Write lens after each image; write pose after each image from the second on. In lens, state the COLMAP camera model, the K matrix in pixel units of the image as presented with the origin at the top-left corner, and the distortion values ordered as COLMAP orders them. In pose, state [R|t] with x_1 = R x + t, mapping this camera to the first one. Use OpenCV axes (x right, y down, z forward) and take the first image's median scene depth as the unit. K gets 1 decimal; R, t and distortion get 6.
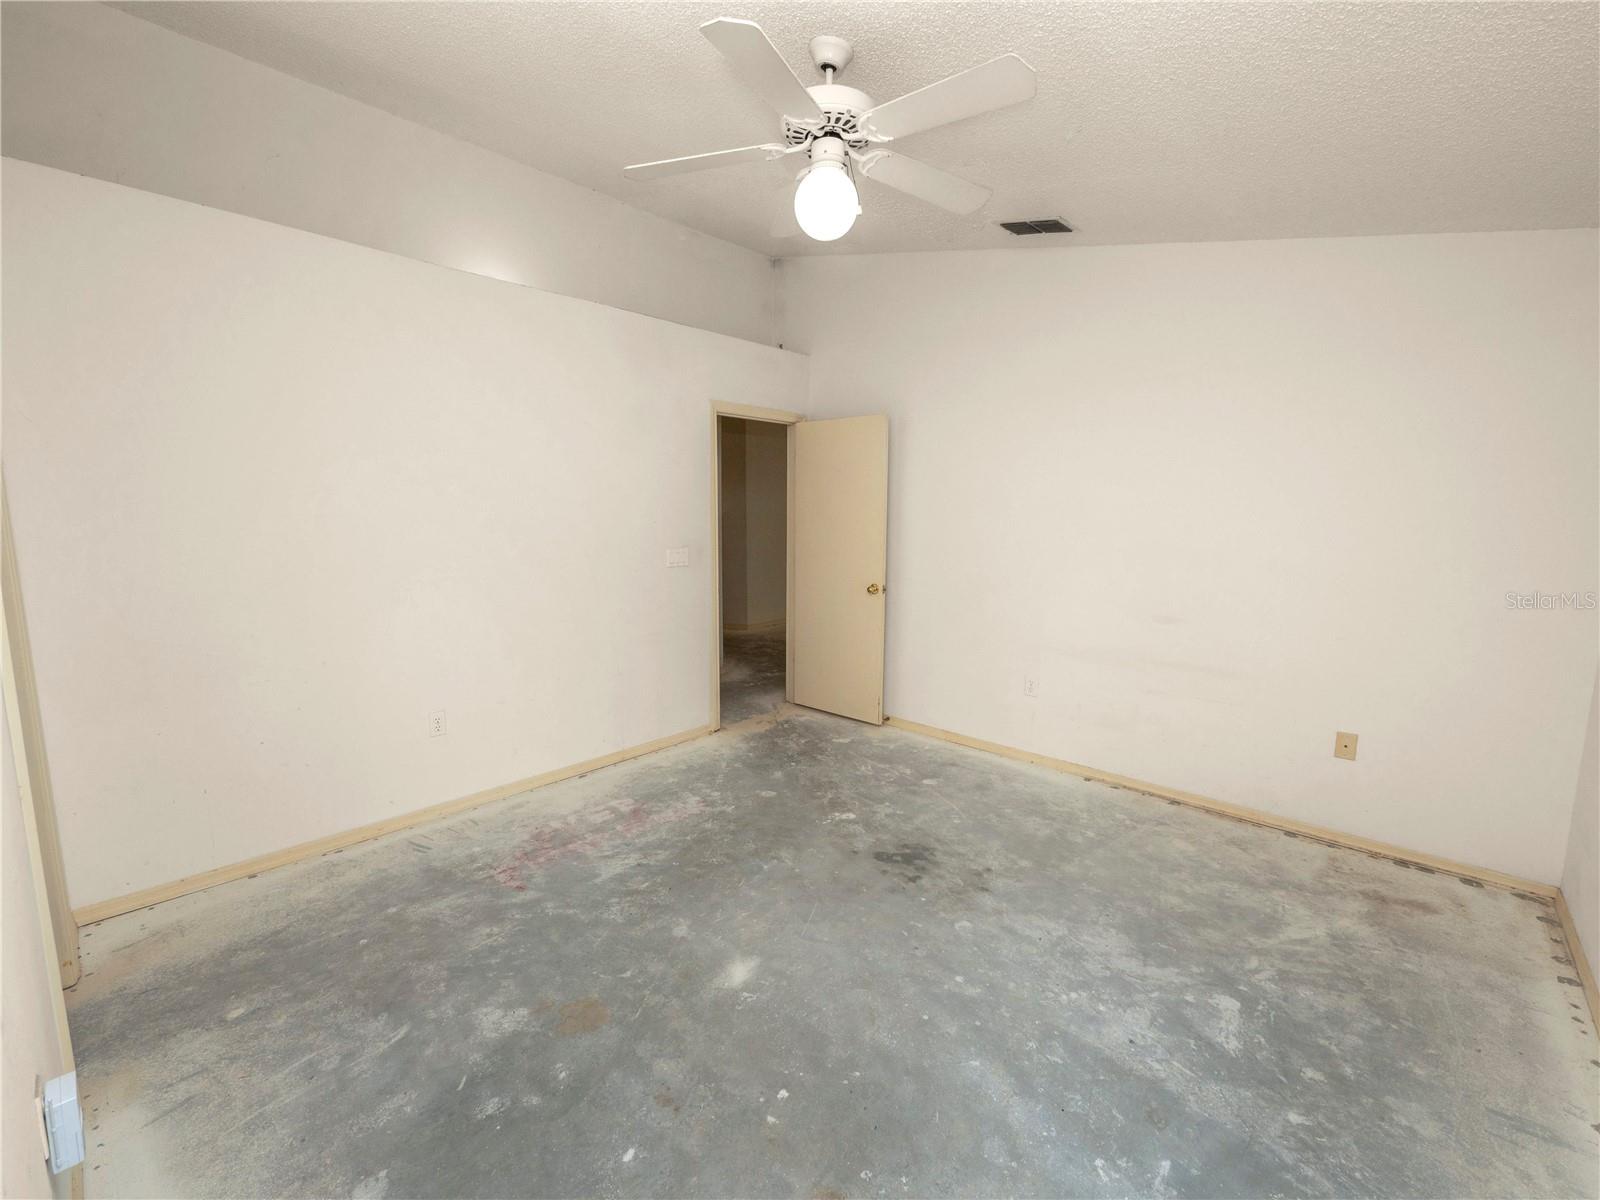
lens RADIAL K [[672.5, 0, 801.2], [0, 672.5, 599.1], [0, 0, 1]] dist [-0.002442, -0.000002]
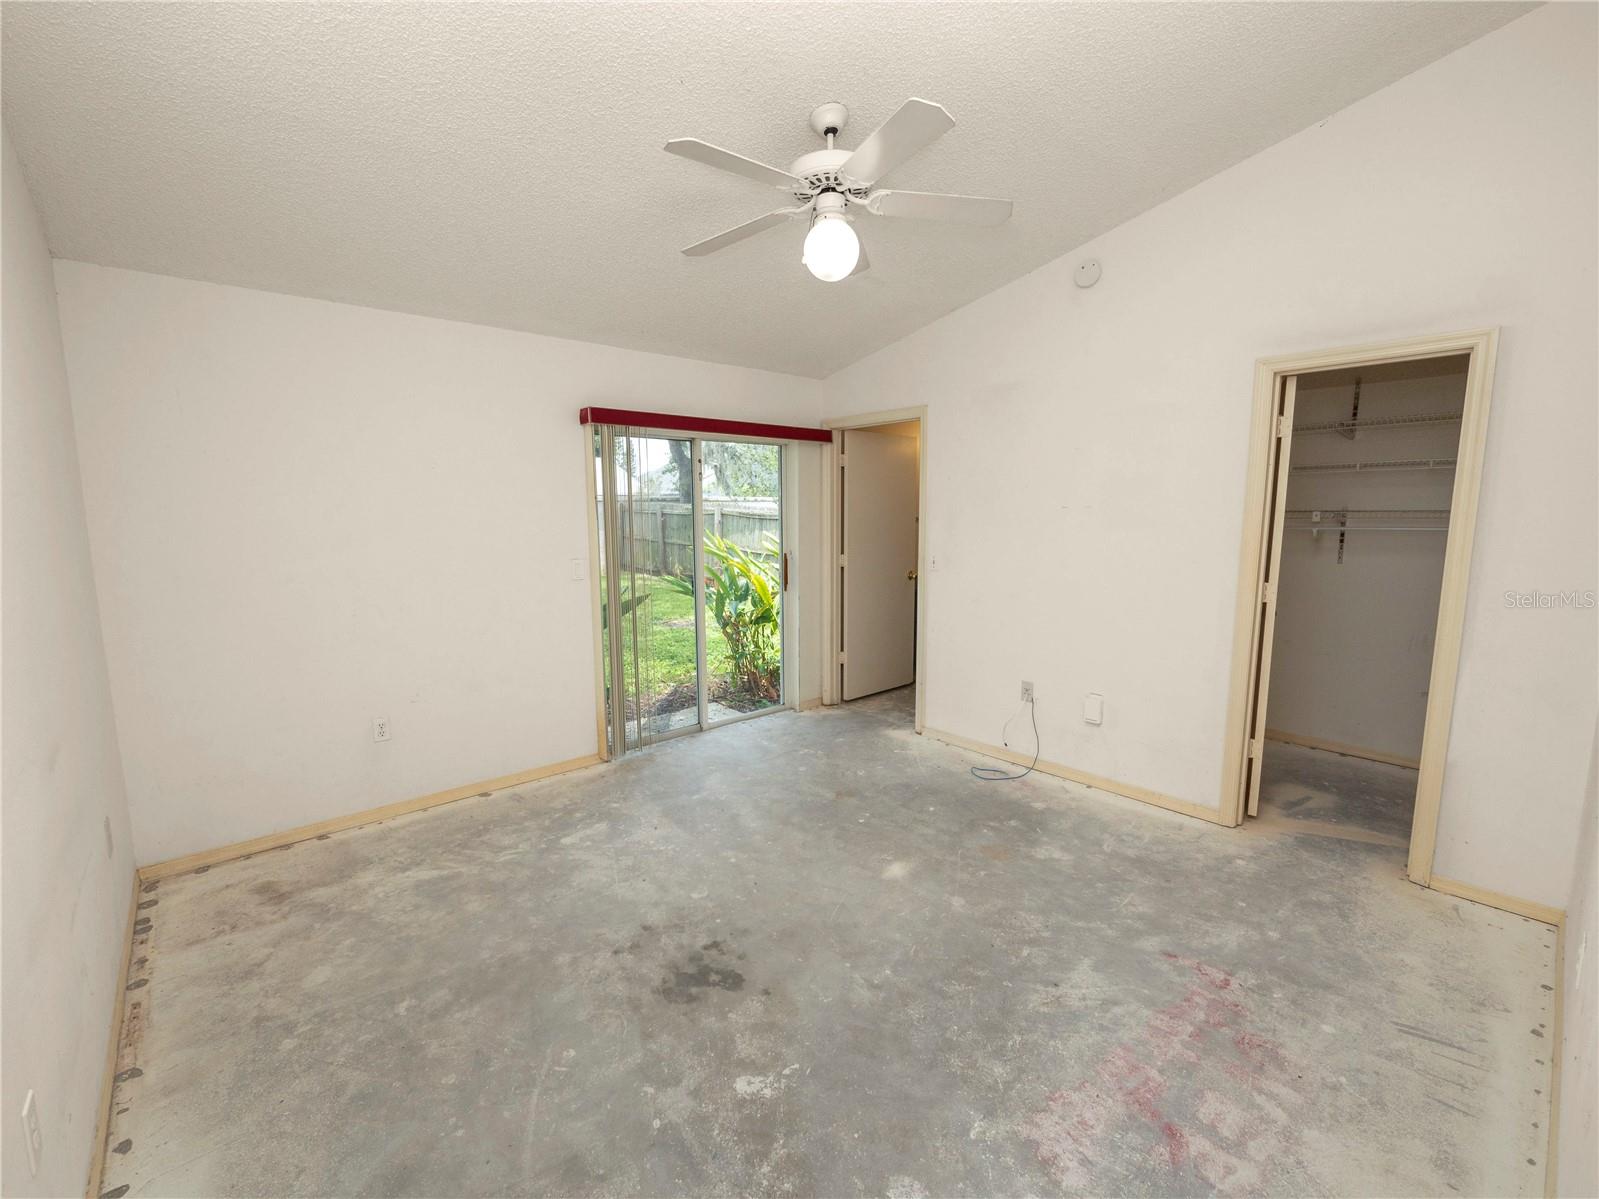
lens RADIAL K [[672.0, 0, 799.9], [0, 672.0, 597.7], [0, 0, 1]] dist [-0.002442, -0.000002]
pose [[-0.994572, -0.012767, 0.103263, -0.028334], [0.014894, 0.964757, 0.262722, -0.253143], [-0.102978, 0.262834, -0.959330, 1.793823]]
